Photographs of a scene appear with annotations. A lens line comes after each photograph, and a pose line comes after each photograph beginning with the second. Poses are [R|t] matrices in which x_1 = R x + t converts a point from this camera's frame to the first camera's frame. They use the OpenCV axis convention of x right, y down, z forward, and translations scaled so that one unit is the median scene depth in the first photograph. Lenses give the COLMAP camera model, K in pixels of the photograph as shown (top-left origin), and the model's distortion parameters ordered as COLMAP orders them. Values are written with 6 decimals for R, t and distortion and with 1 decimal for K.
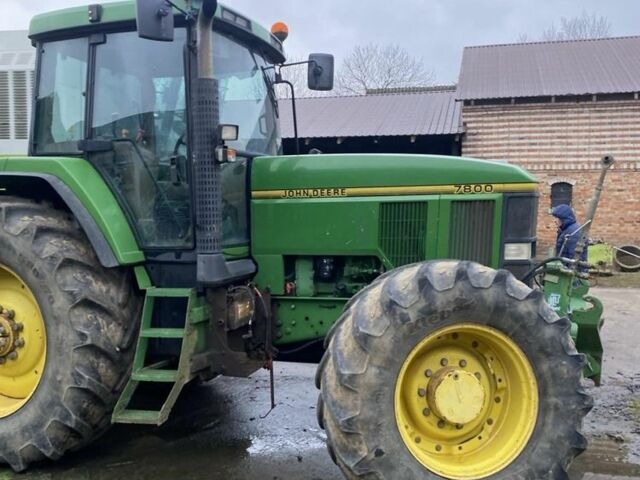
lens RADIAL K [[647.2, 0, 331.7], [0, 647.2, 240.4], [0, 0, 1]] dist [0.143322, -0.311077]
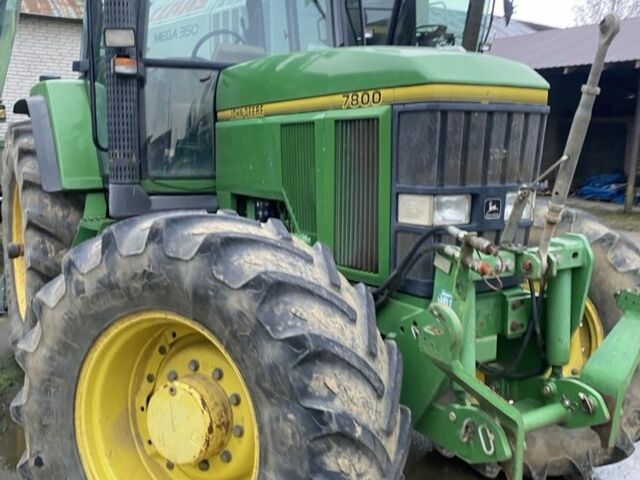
lens RADIAL K [[647.2, 0, 331.7], [0, 647.2, 240.4], [0, 0, 1]] dist [0.143322, -0.311077]
pose [[0.746151, 0.110491, -0.656545, 0.614610], [-0.050940, 0.992717, 0.109173, -0.014848], [0.663825, -0.048015, 0.746345, 0.541606]]
